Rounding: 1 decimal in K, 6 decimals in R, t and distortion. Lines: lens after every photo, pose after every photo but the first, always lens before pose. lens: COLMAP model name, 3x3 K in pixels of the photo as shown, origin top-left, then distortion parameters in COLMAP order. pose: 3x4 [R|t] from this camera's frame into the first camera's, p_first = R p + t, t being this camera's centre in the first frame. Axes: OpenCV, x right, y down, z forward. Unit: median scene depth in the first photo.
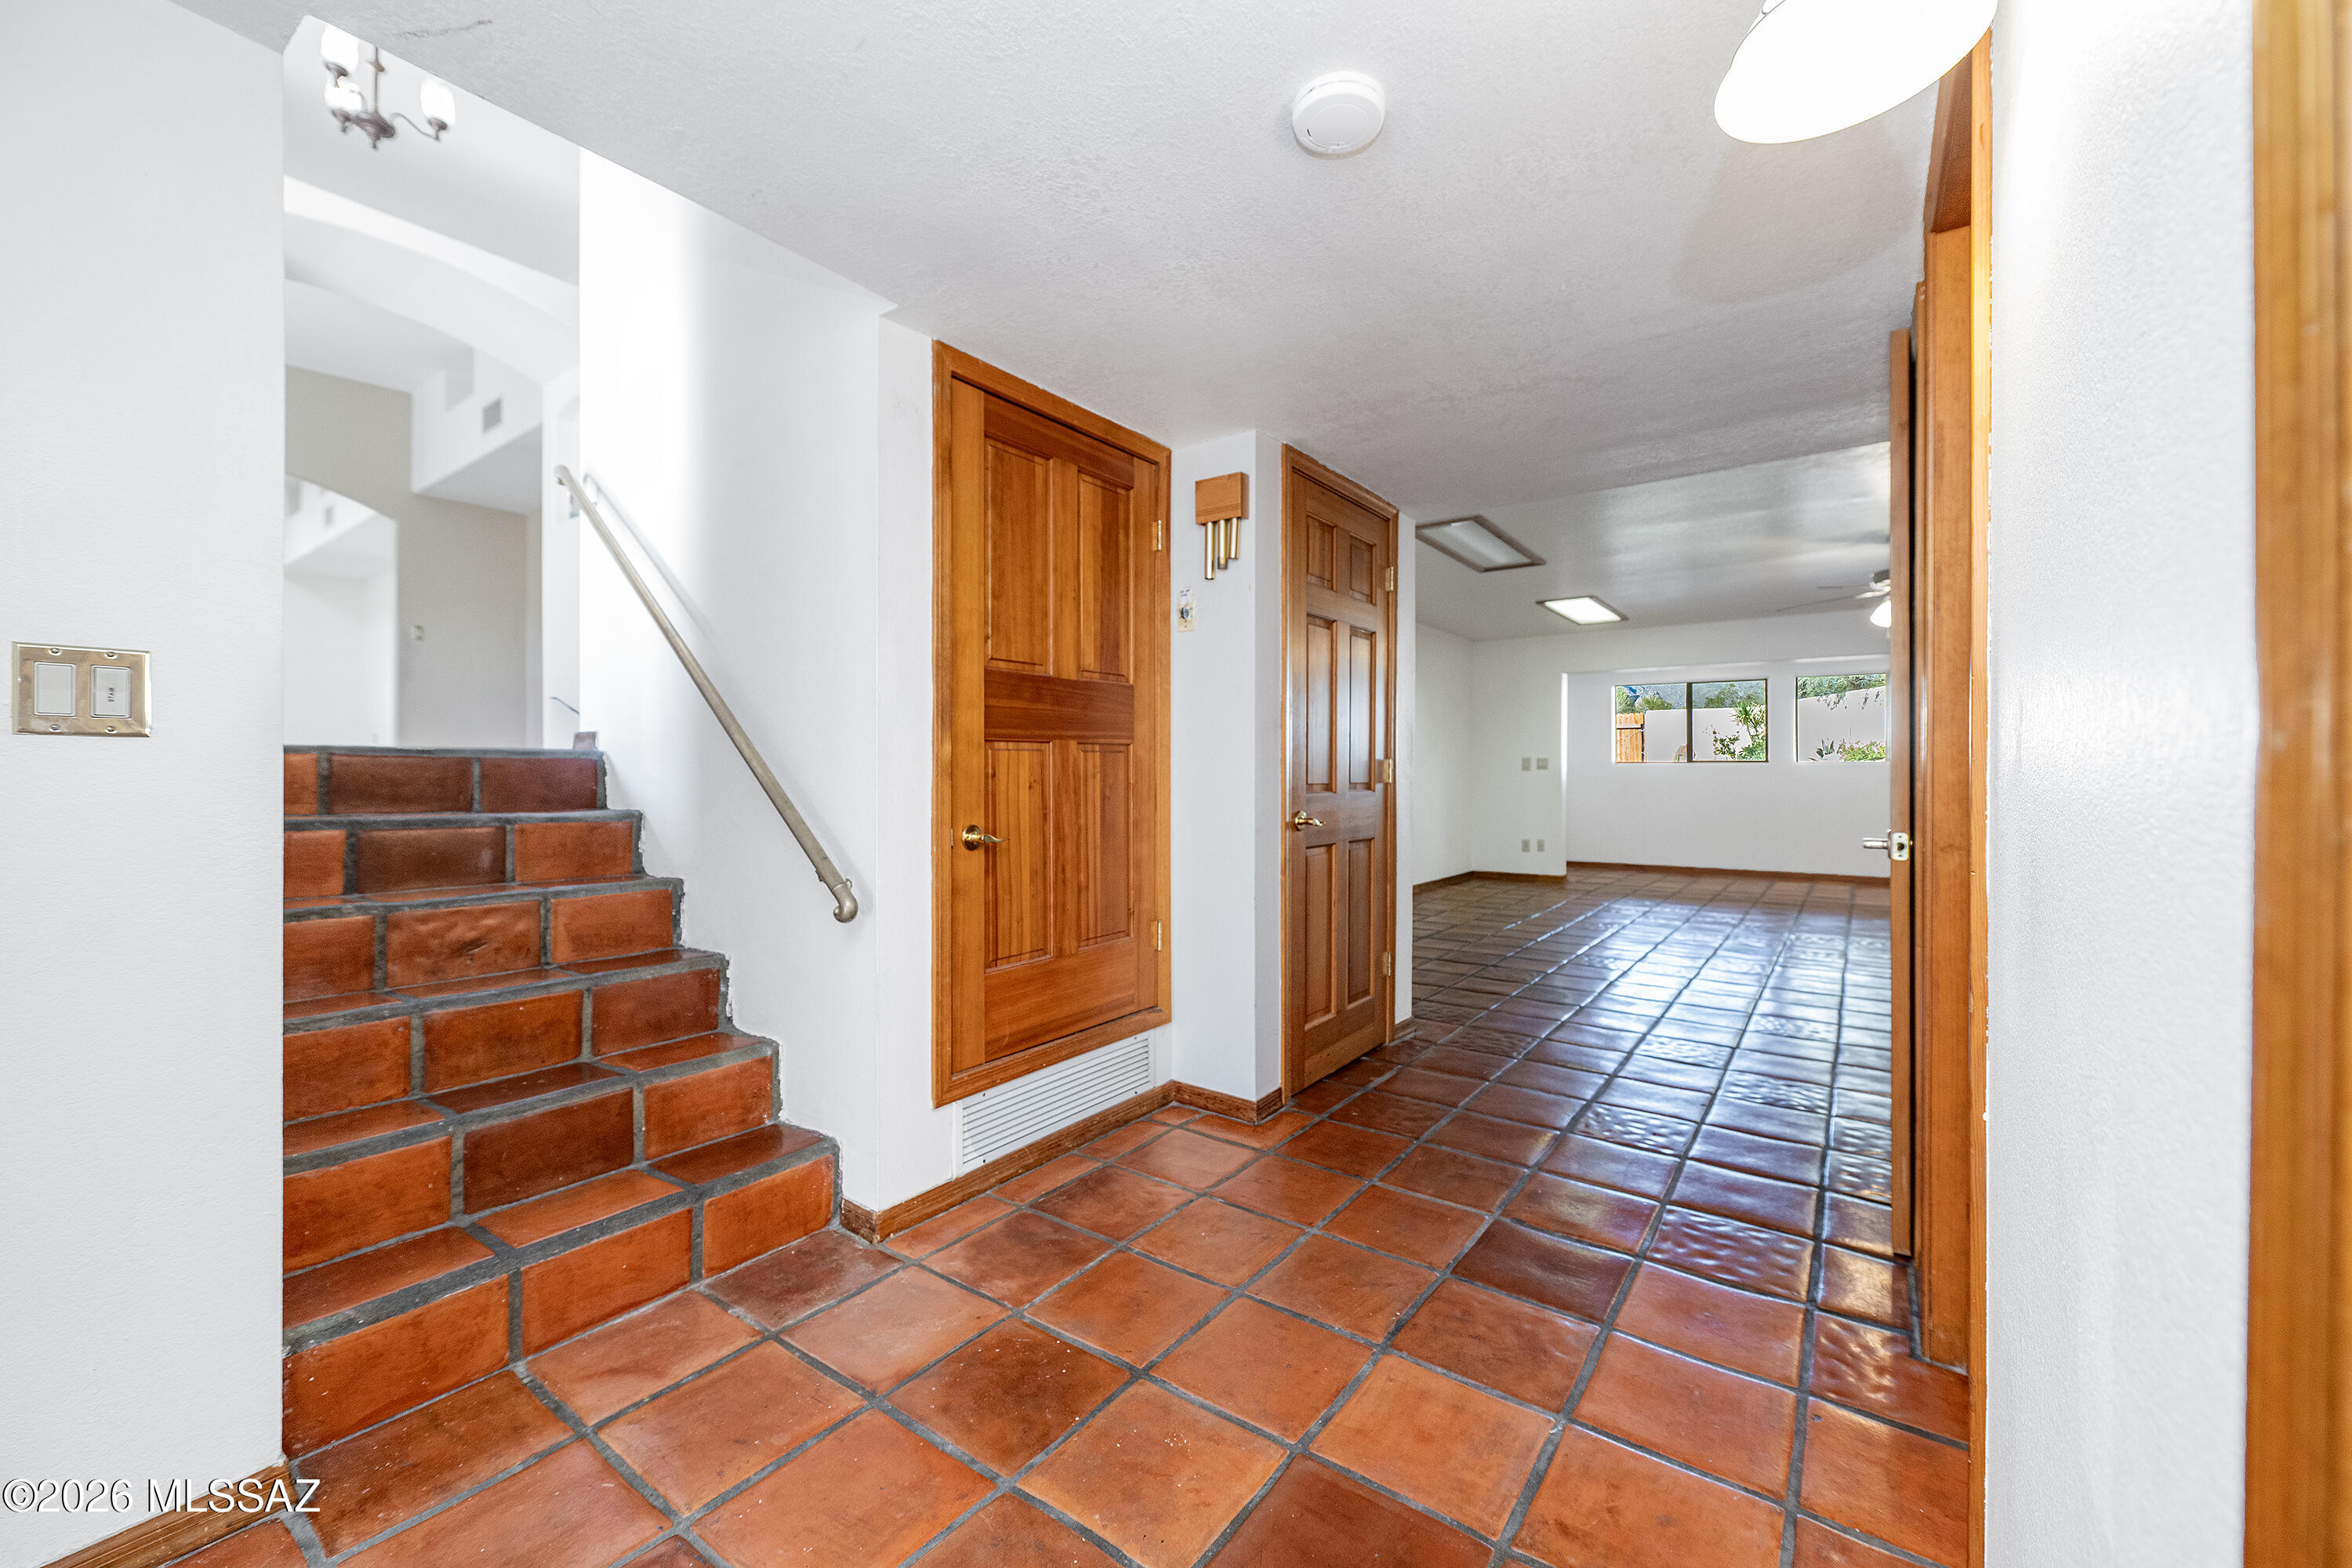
lens RADIAL K [[939.0, 0, 1195.7], [0, 939.0, 784.3], [0, 0, 1]] dist [0.002094, 0.000281]
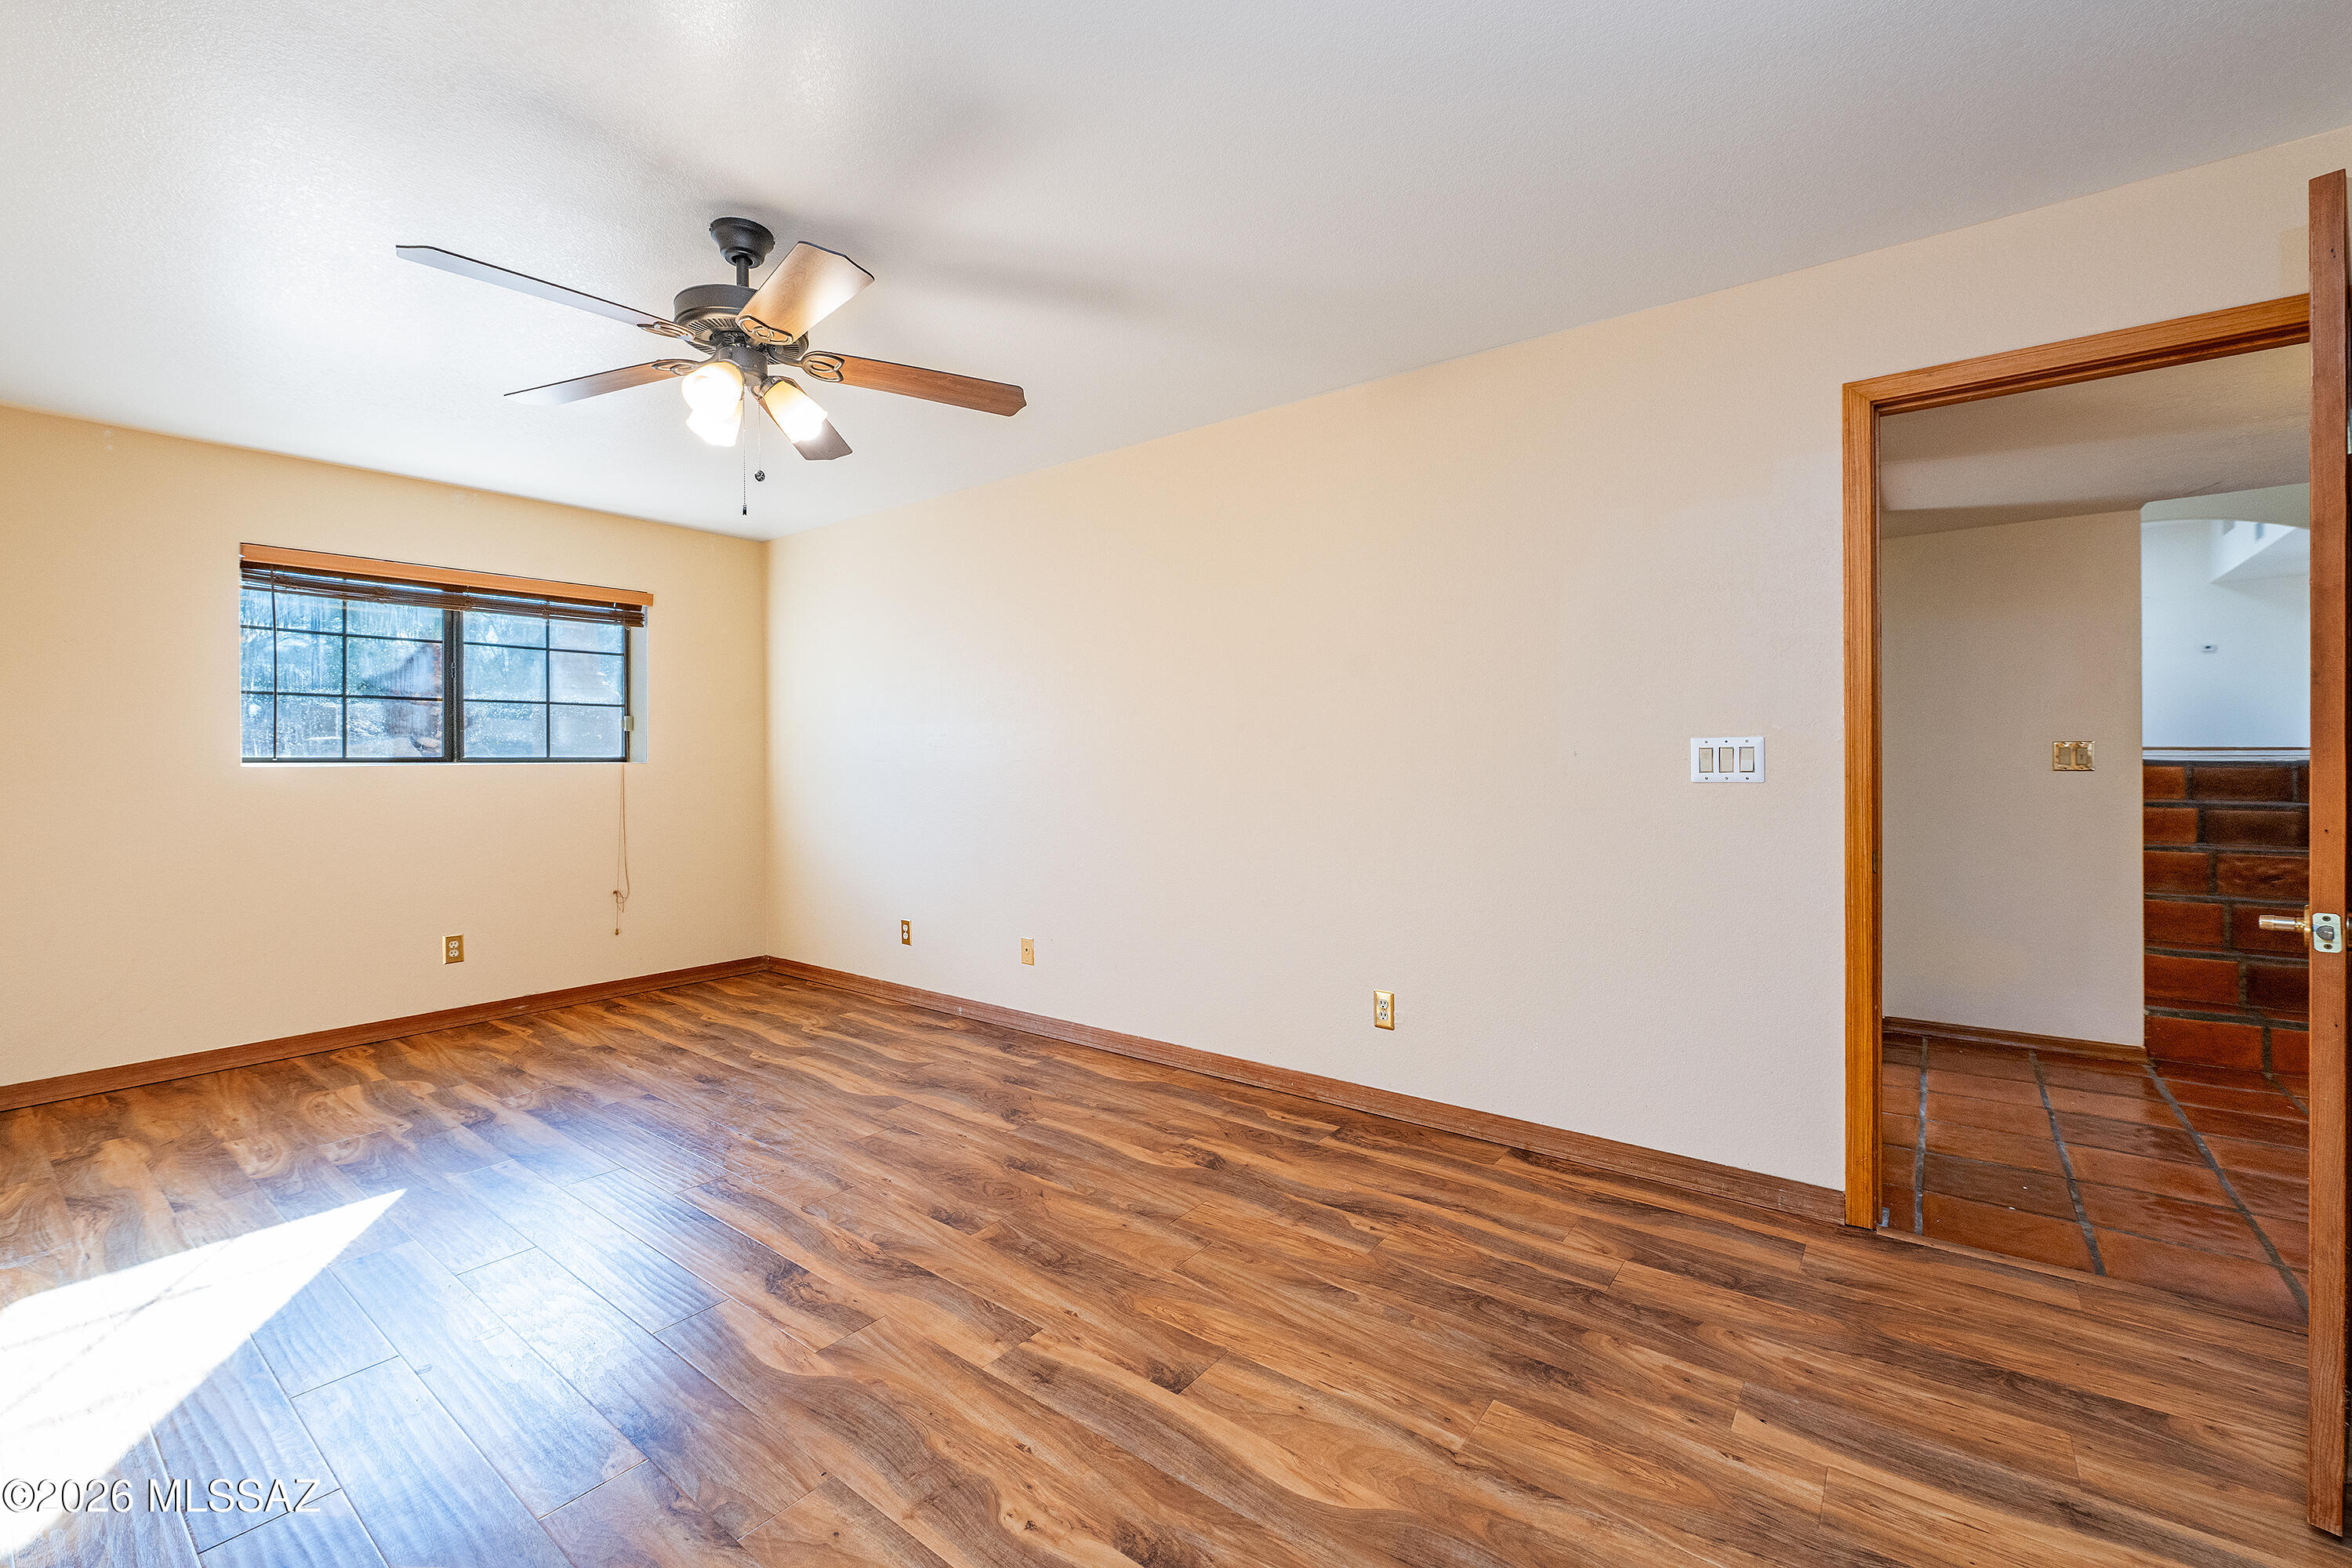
lens RADIAL K [[939.0, 0, 1195.7], [0, 939.0, 784.3], [0, 0, 1]] dist [0.002094, 0.000281]
pose [[-0.040880, 0.019457, -0.998975, 1.078300], [0.007365, 0.999789, 0.019171, -0.052286], [0.999137, -0.006574, -0.041014, -0.943991]]
